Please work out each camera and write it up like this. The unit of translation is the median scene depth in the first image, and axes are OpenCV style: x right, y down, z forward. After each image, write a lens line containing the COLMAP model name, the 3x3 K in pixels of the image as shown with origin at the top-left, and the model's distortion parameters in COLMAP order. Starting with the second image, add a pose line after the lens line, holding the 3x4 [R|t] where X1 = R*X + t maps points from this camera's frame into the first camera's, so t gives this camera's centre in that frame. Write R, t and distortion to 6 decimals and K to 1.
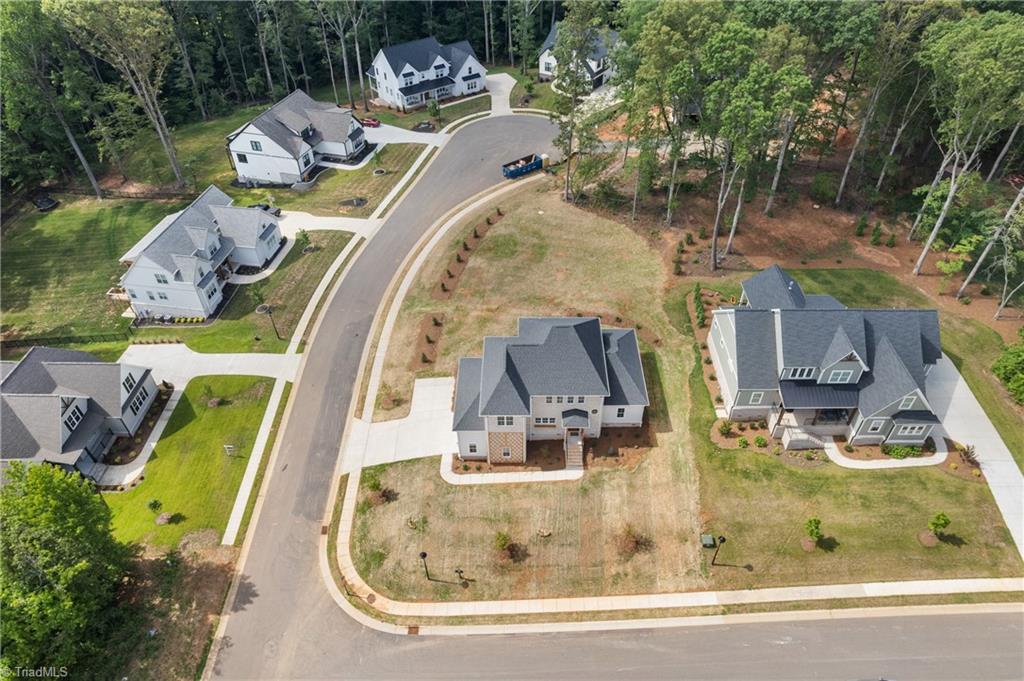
lens RADIAL K [[653.4, 0, 518.9], [0, 653.4, 343.3], [0, 0, 1]] dist [-0.068493, 0.052411]
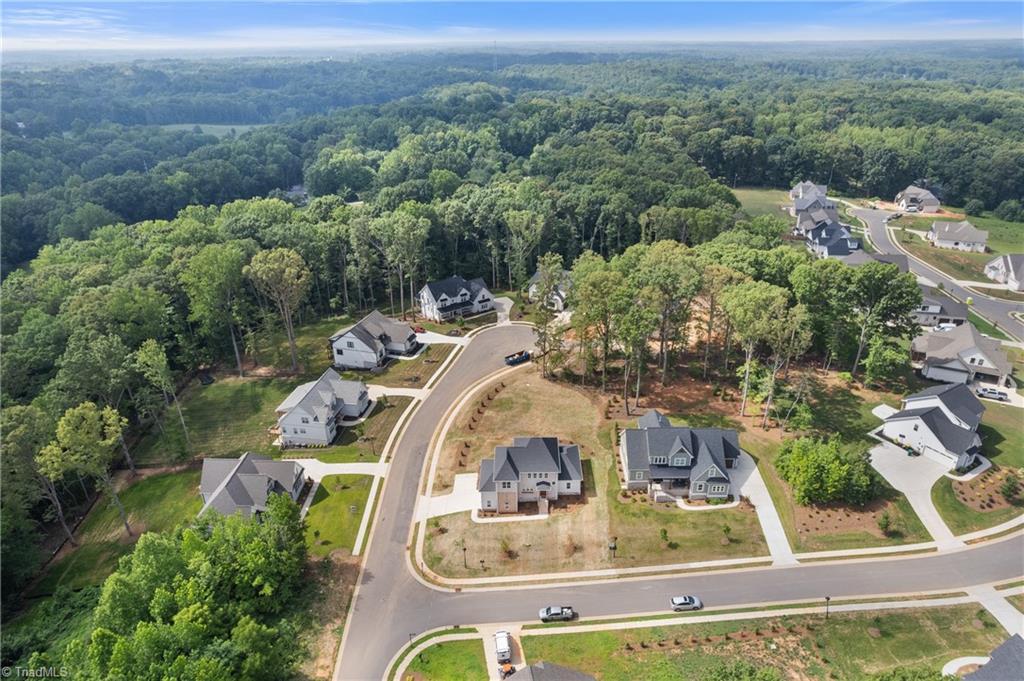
lens RADIAL K [[653.4, 0, 518.9], [0, 653.4, 343.3], [0, 0, 1]] dist [-0.068493, 0.052411]
pose [[0.999999, -0.001018, 0.000913, 0.011867], [0.001236, 0.958596, -0.284765, 0.218102], [-0.000586, 0.284766, 0.958597, -0.796309]]
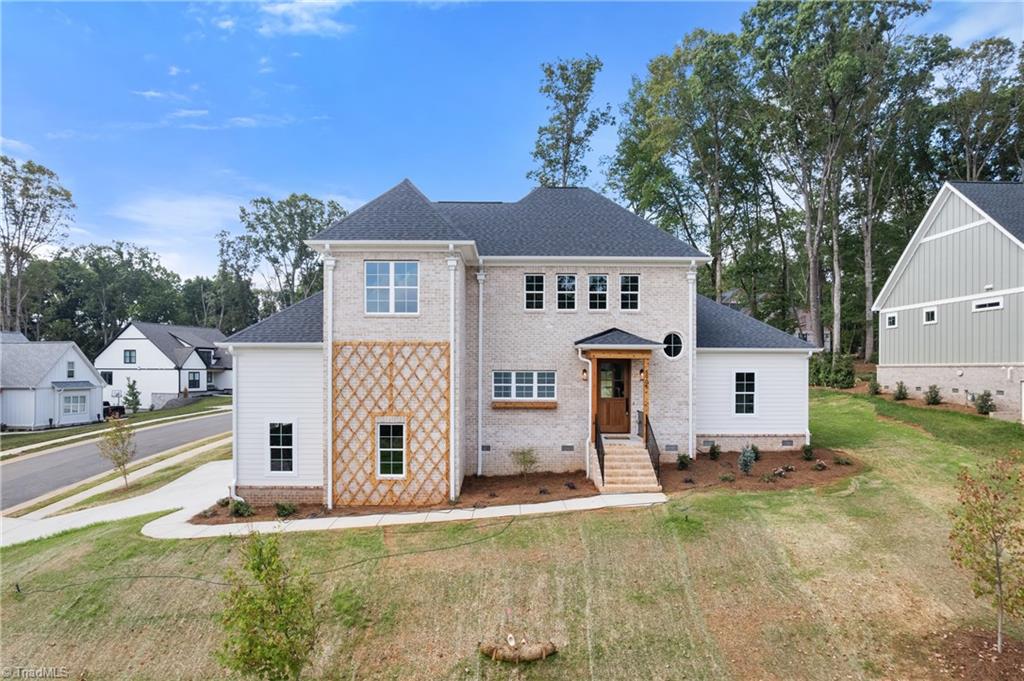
lens RADIAL K [[661.9, 0, 521.3], [0, 661.9, 370.6], [0, 0, 1]] dist [-0.067975, 0.057403]
pose [[0.999687, 0.008673, 0.023483, 0.027001], [0.009129, 0.747150, -0.664592, 0.290375], [-0.023309, 0.664599, 0.746837, 0.653648]]
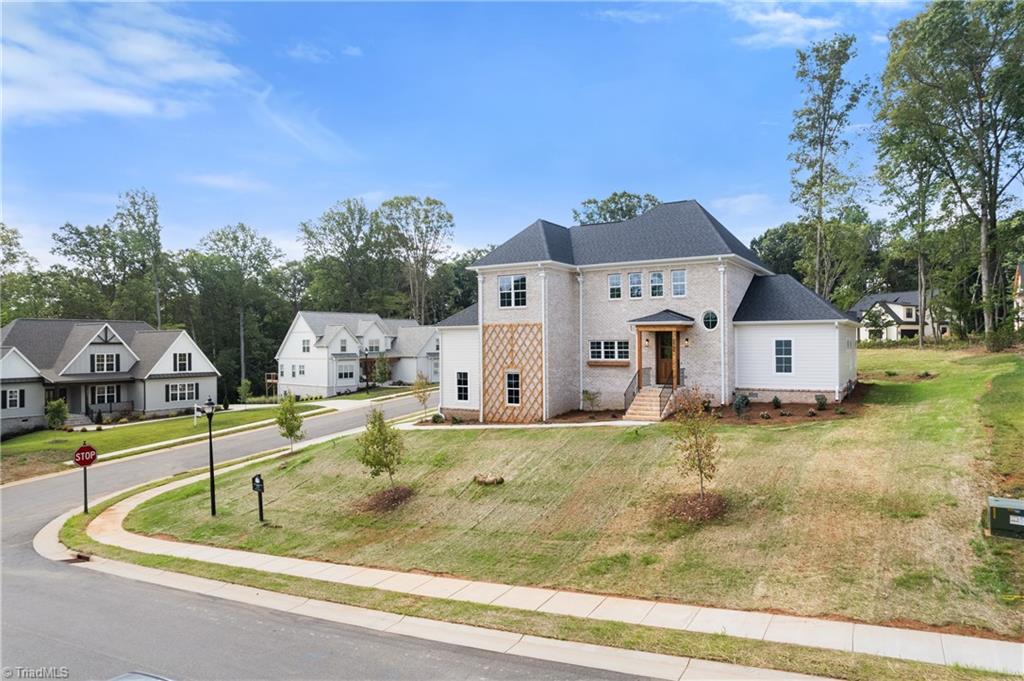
lens RADIAL K [[653.4, 0, 518.9], [0, 653.4, 343.3], [0, 0, 1]] dist [-0.068493, 0.052411]
pose [[0.858381, -0.000223, -0.513013, 0.200687], [-0.341072, 0.746736, -0.571012, 0.359776], [0.383213, 0.665120, 0.640908, 0.578787]]
